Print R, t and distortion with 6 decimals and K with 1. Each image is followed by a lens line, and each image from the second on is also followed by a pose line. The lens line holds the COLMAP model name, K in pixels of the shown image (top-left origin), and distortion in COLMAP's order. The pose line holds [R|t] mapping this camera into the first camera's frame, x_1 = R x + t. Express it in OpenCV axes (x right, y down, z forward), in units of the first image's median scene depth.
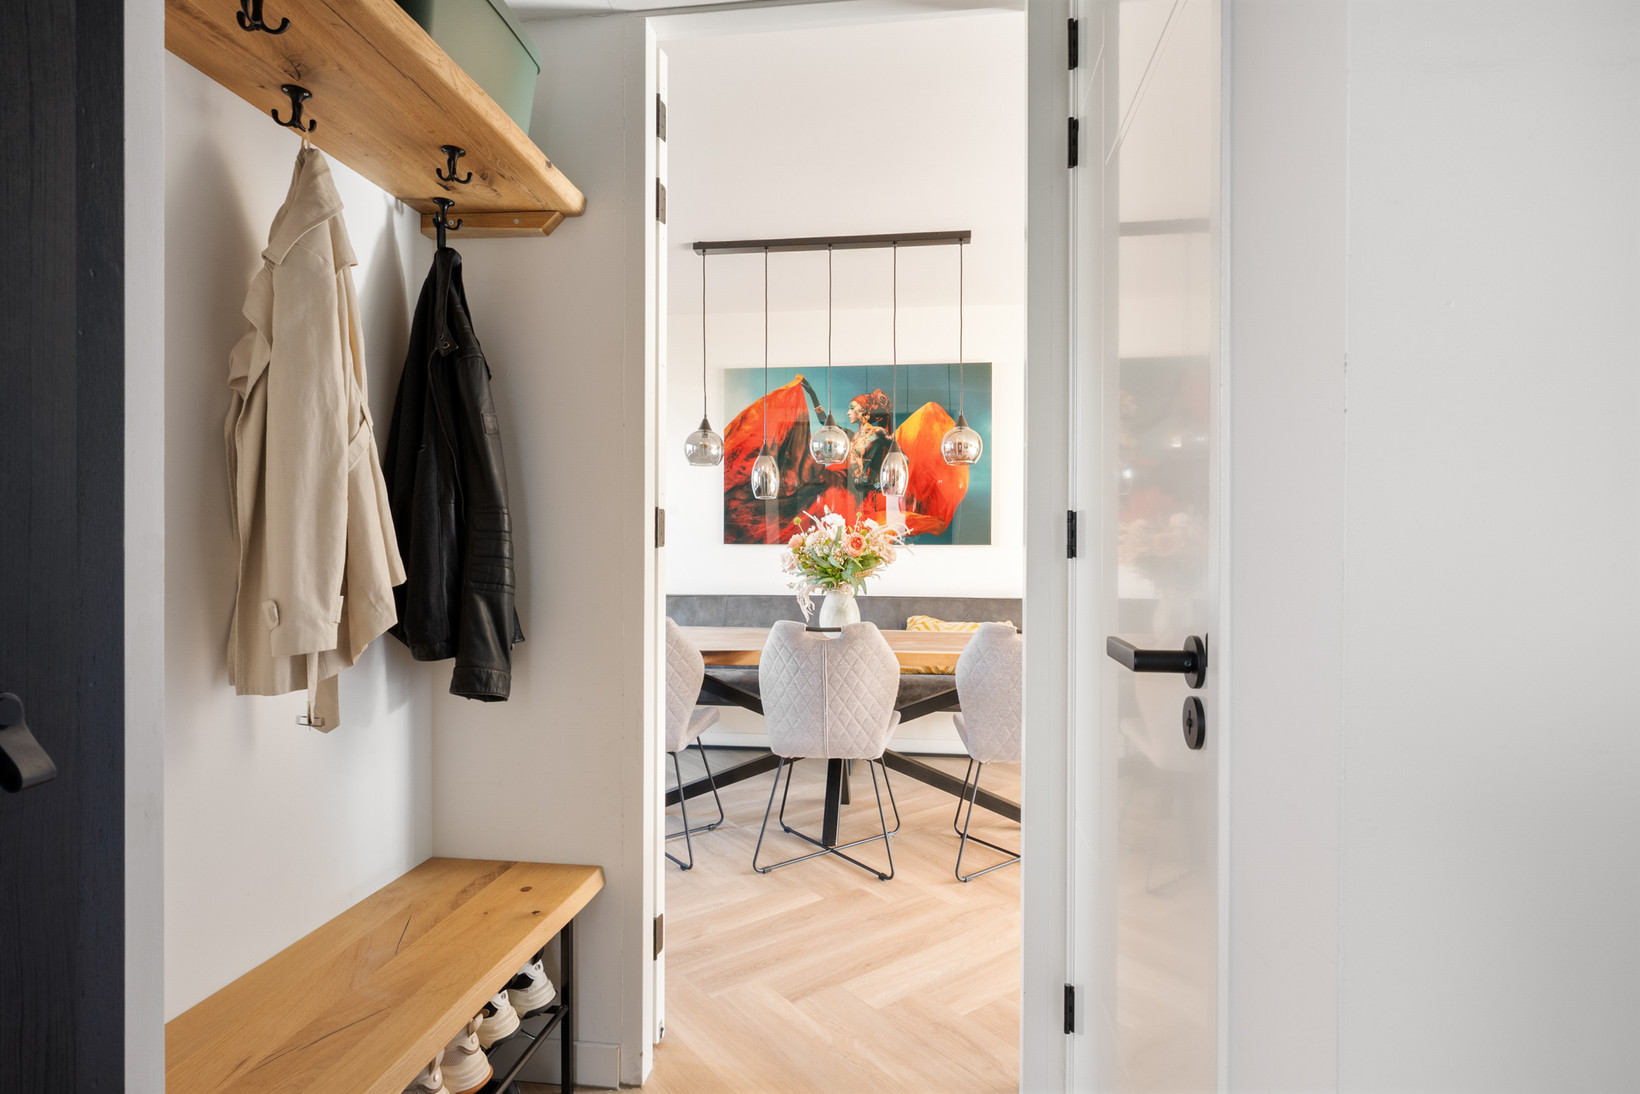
lens RADIAL K [[835.4, 0, 820.0], [0, 835.4, 547.0], [0, 0, 1]] dist [0.024000, -0.000119]
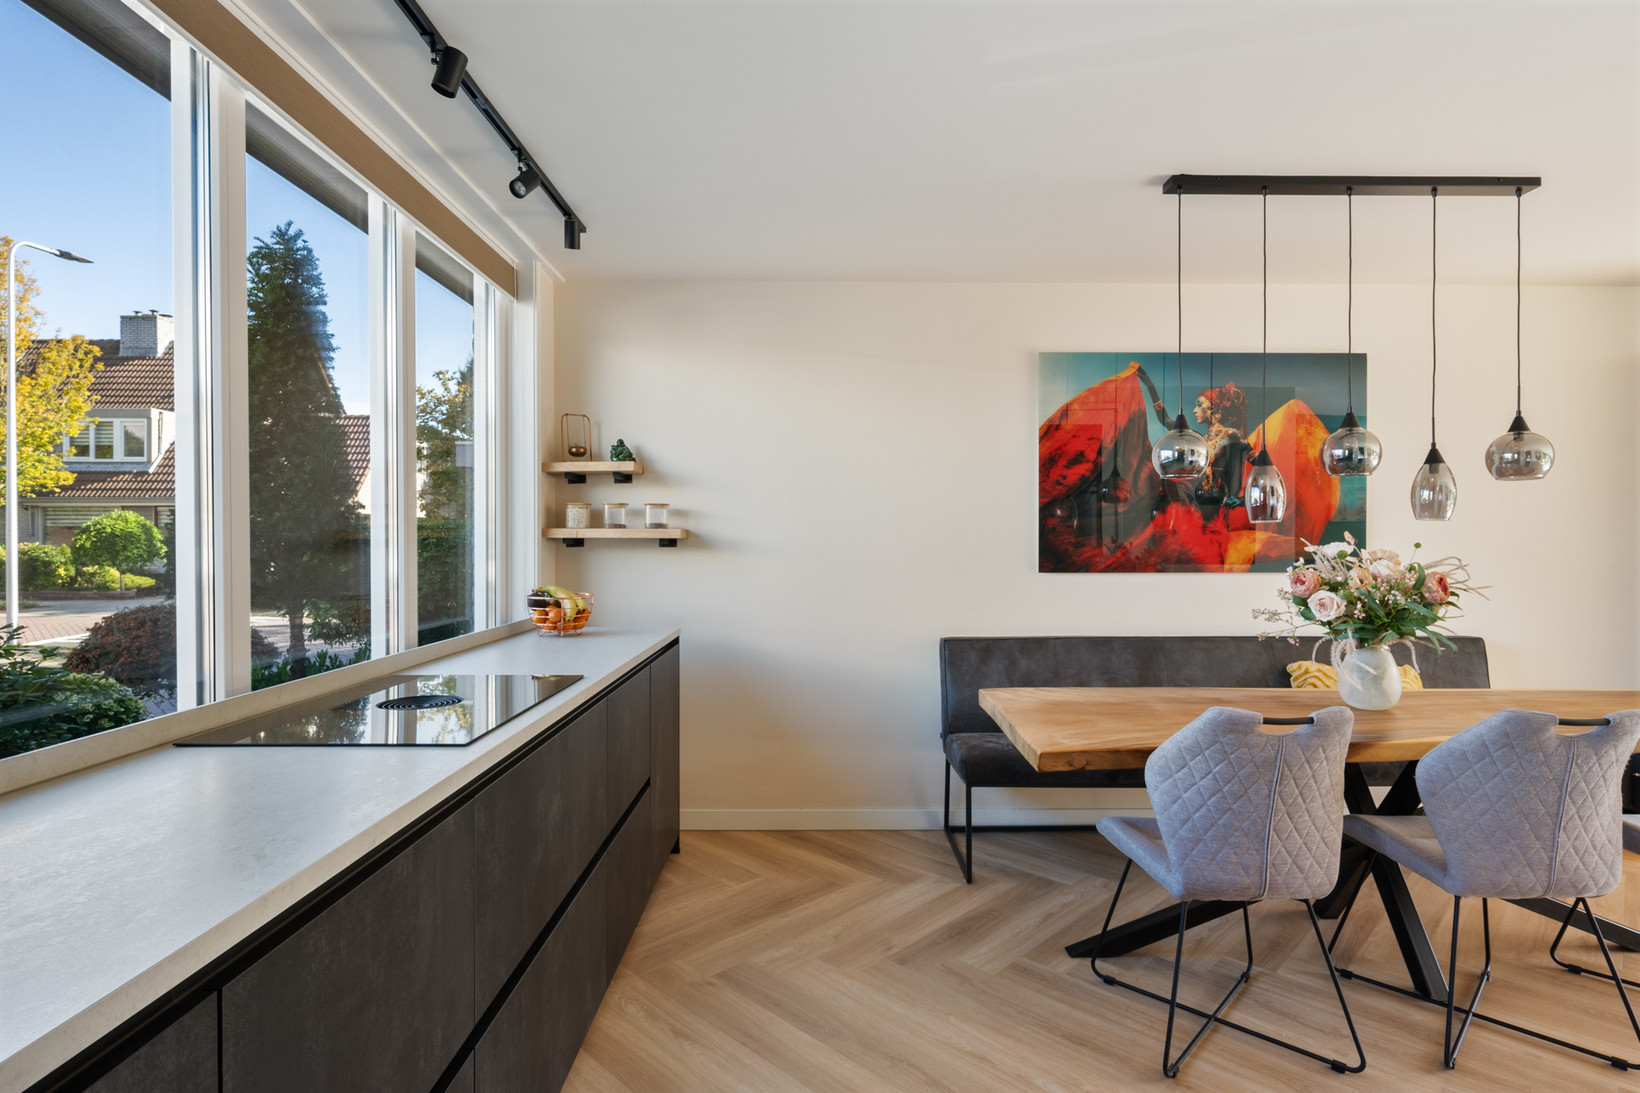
lens RADIAL K [[834.1, 0, 824.4], [0, 834.1, 546.4], [0, 0, 1]] dist [-0.001377, -0.000638]
pose [[0.991154, -0.004564, 0.132642, -0.432487], [0.004468, 0.999989, 0.001021, -0.030890], [-0.132645, -0.000419, 0.991163, 0.245266]]
